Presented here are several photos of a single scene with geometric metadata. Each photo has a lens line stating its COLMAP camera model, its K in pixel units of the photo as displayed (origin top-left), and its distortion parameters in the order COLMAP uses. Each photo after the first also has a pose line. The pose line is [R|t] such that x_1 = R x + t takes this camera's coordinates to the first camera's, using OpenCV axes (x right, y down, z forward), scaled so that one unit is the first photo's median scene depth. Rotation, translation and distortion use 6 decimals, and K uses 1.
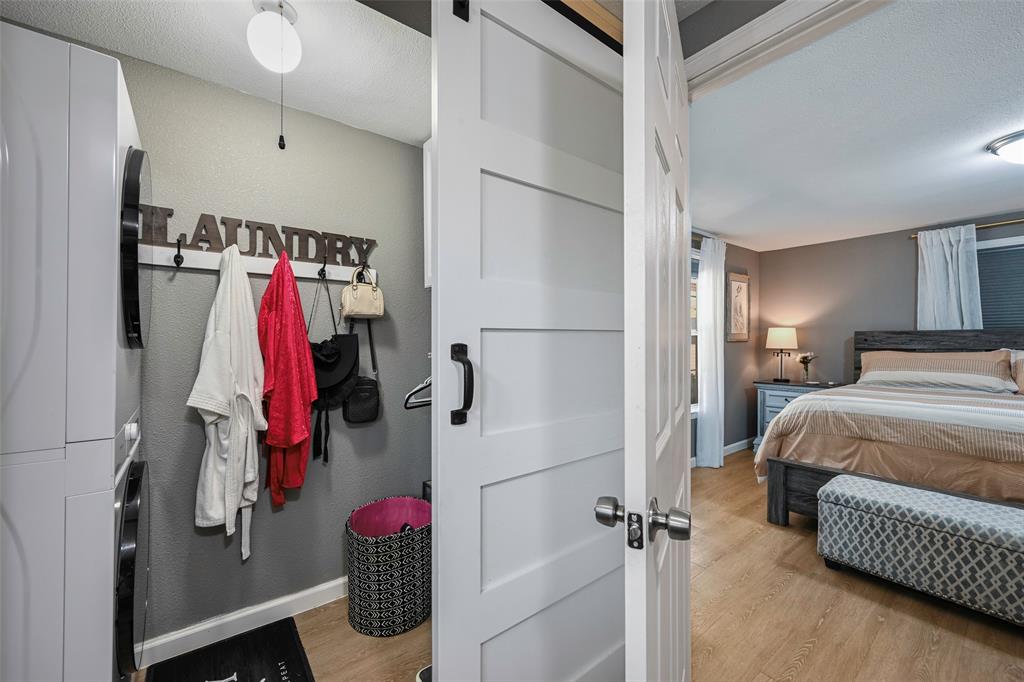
lens RADIAL K [[397.9, 0, 512.0], [0, 397.9, 341.0], [0, 0, 1]] dist [0.001175, -0.000145]
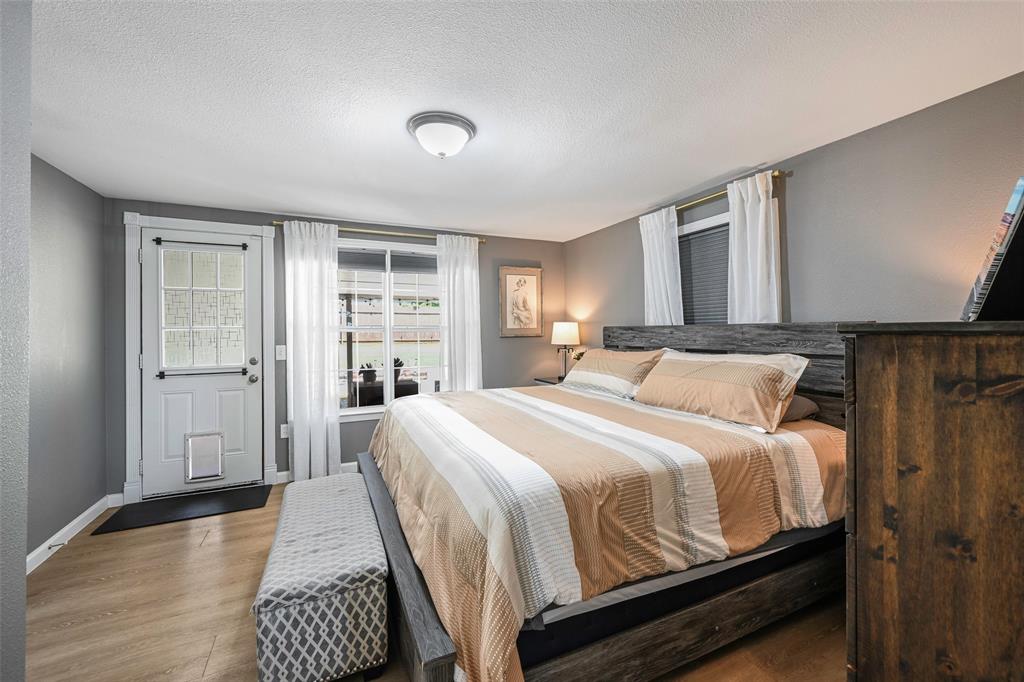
lens RADIAL K [[397.9, 0, 512.0], [0, 397.9, 341.0], [0, 0, 1]] dist [0.001175, -0.000145]
pose [[0.976005, 0.008861, -0.217567, 0.920635], [-0.003717, 0.999704, 0.024043, -0.013766], [0.217716, -0.022657, 0.975749, 0.048450]]
